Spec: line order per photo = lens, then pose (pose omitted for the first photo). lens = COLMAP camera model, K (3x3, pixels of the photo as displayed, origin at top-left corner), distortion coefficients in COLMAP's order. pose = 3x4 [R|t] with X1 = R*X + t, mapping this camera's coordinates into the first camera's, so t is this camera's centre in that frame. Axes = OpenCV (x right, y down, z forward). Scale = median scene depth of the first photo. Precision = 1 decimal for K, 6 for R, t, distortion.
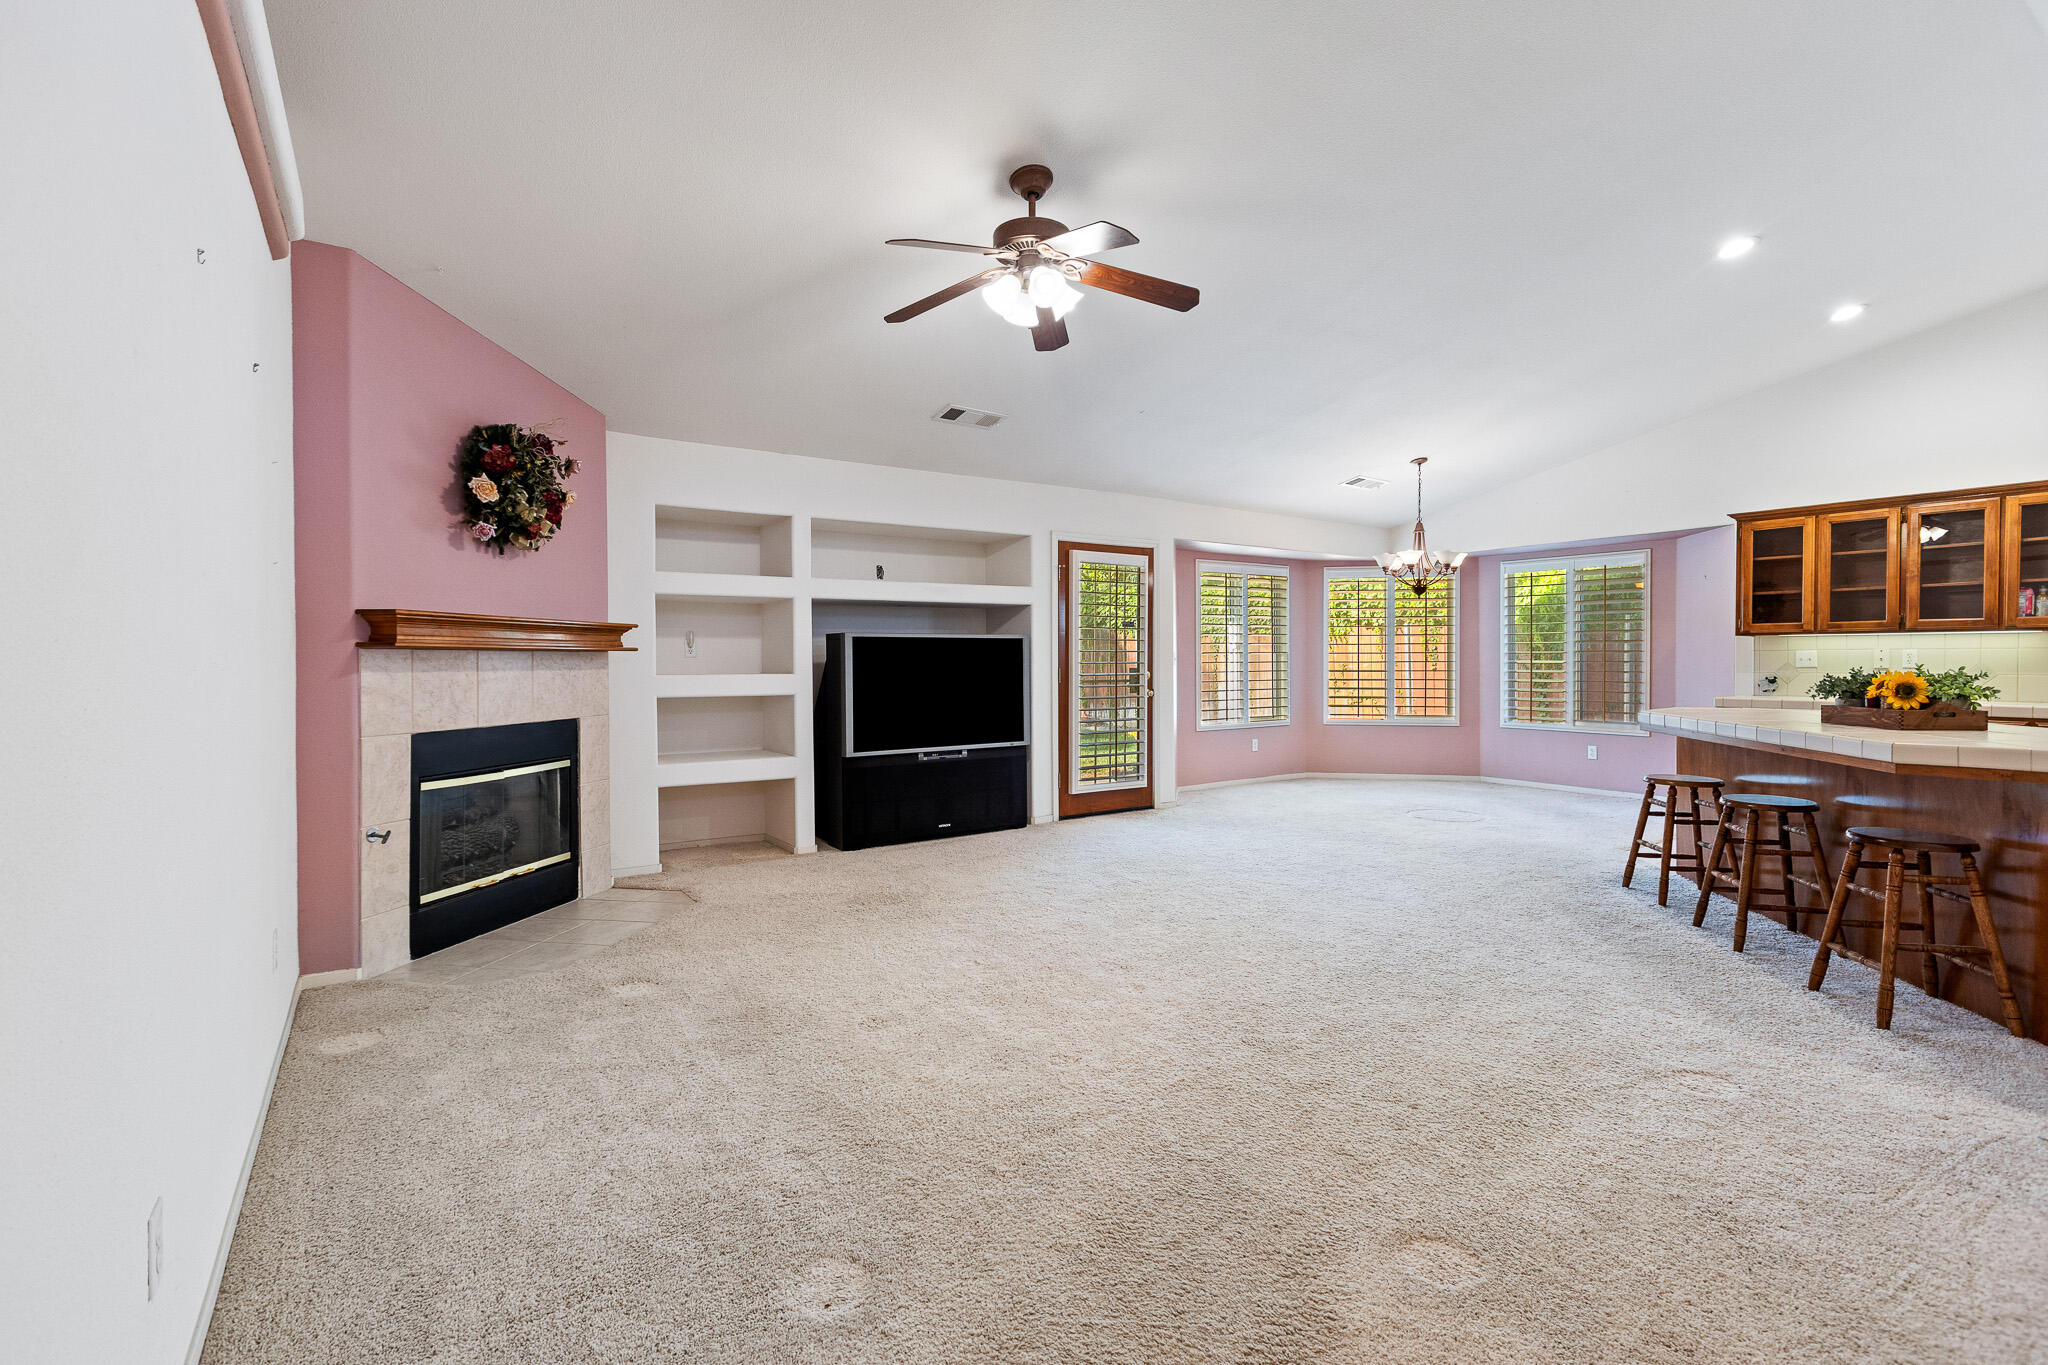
lens RADIAL K [[943.5, 0, 1028.3], [0, 943.5, 667.5], [0, 0, 1]] dist [0.010621, -0.000882]
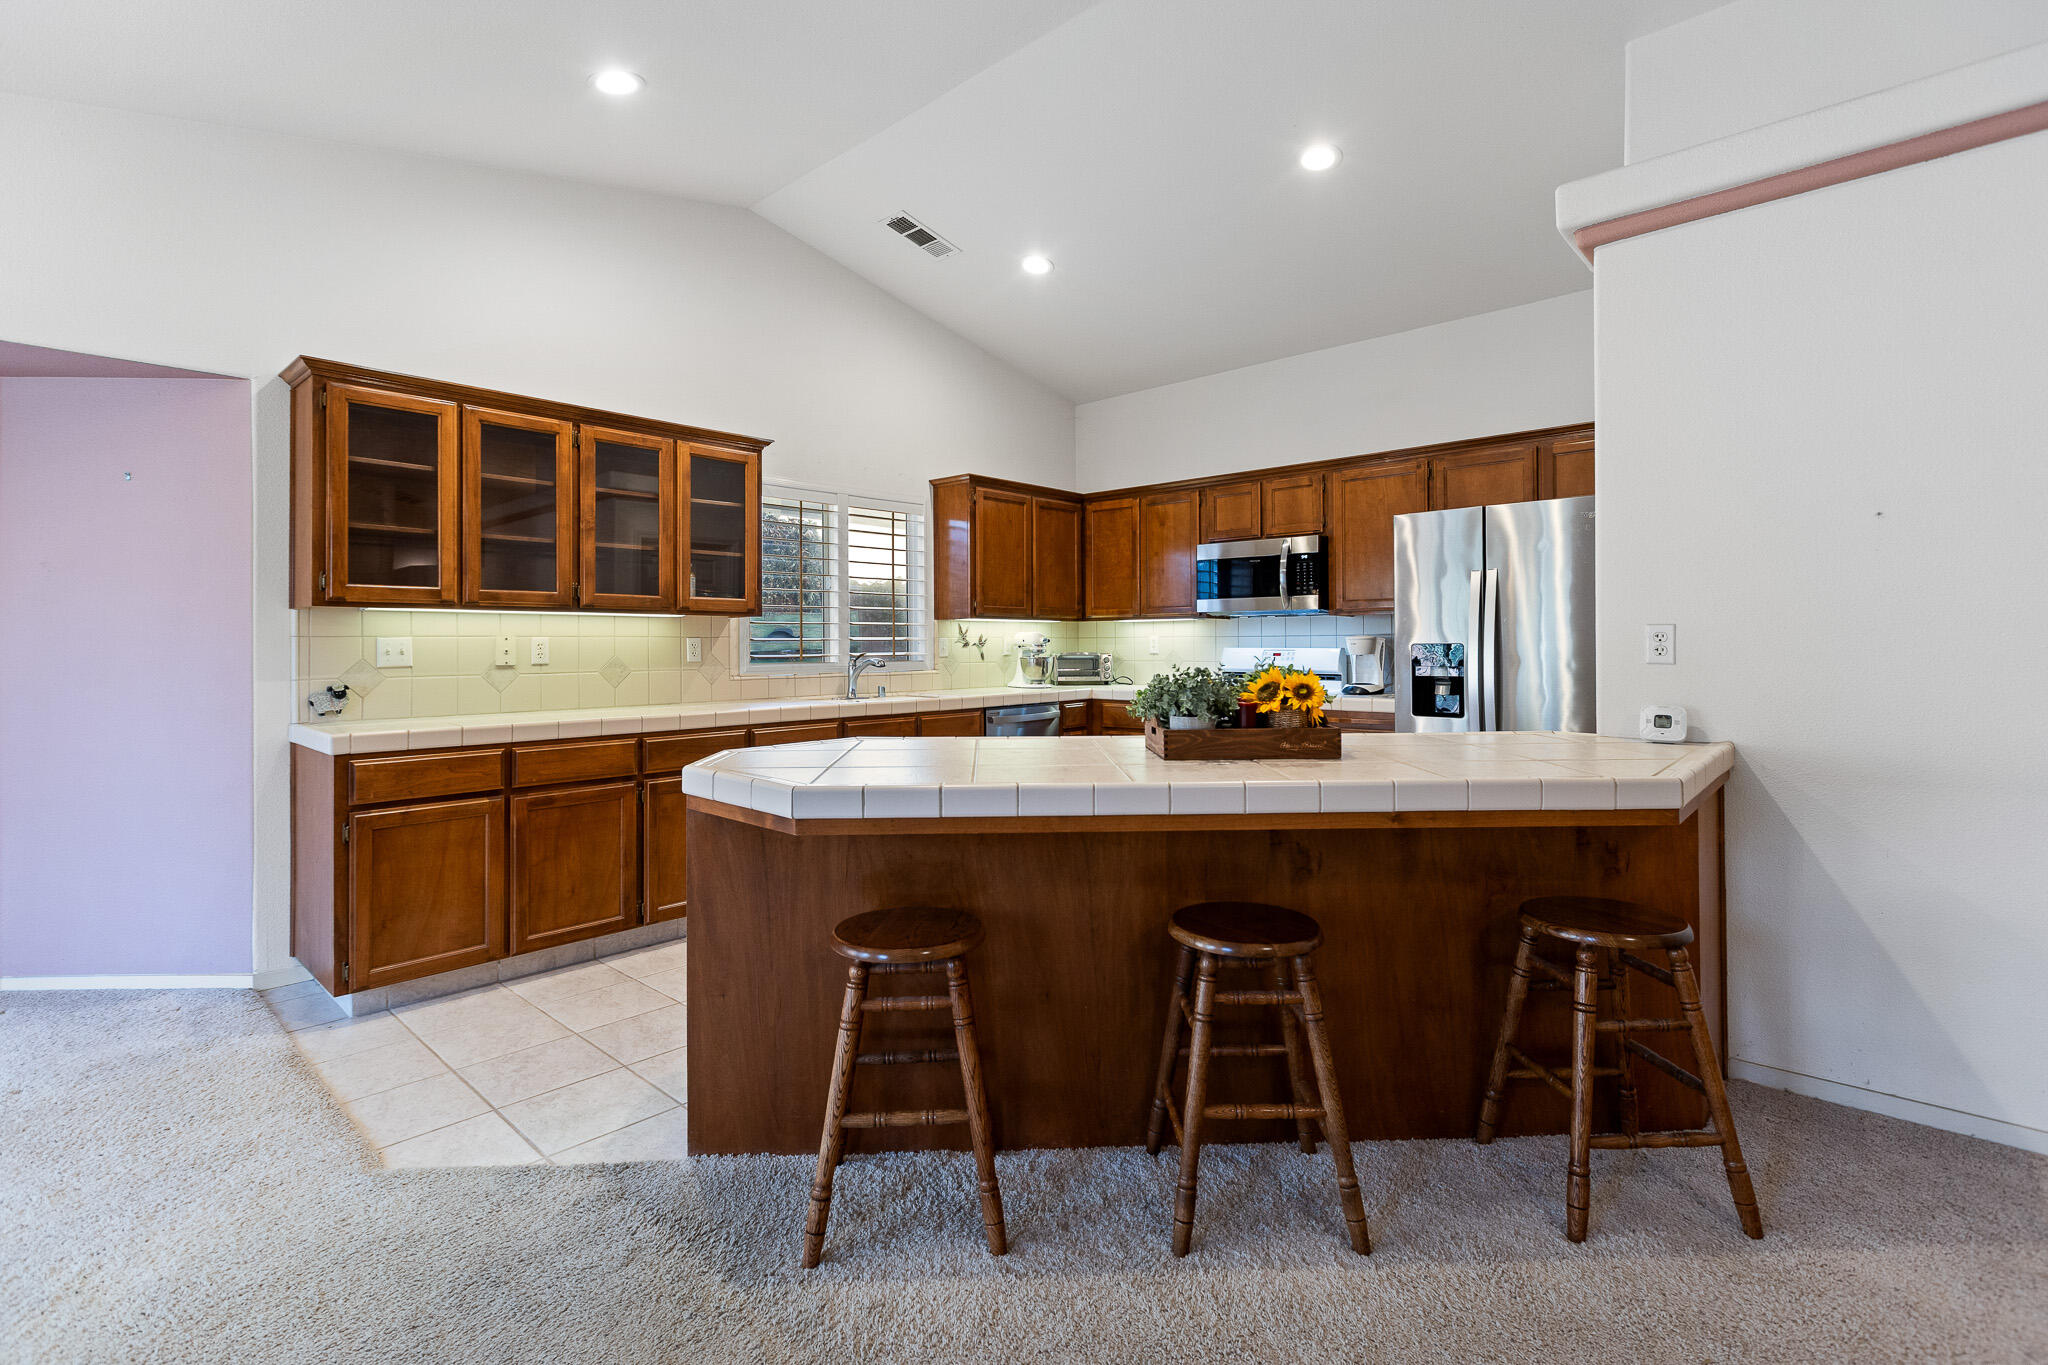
lens RADIAL K [[943.5, 0, 1030.3], [0, 943.5, 638.0], [0, 0, 1]] dist [0.010621, -0.000882]
pose [[-0.228328, 0.011305, 0.973519, 0.207751], [0.014227, 0.999865, -0.008274, -0.008530], [-0.973480, 0.011961, -0.228458, 0.854435]]
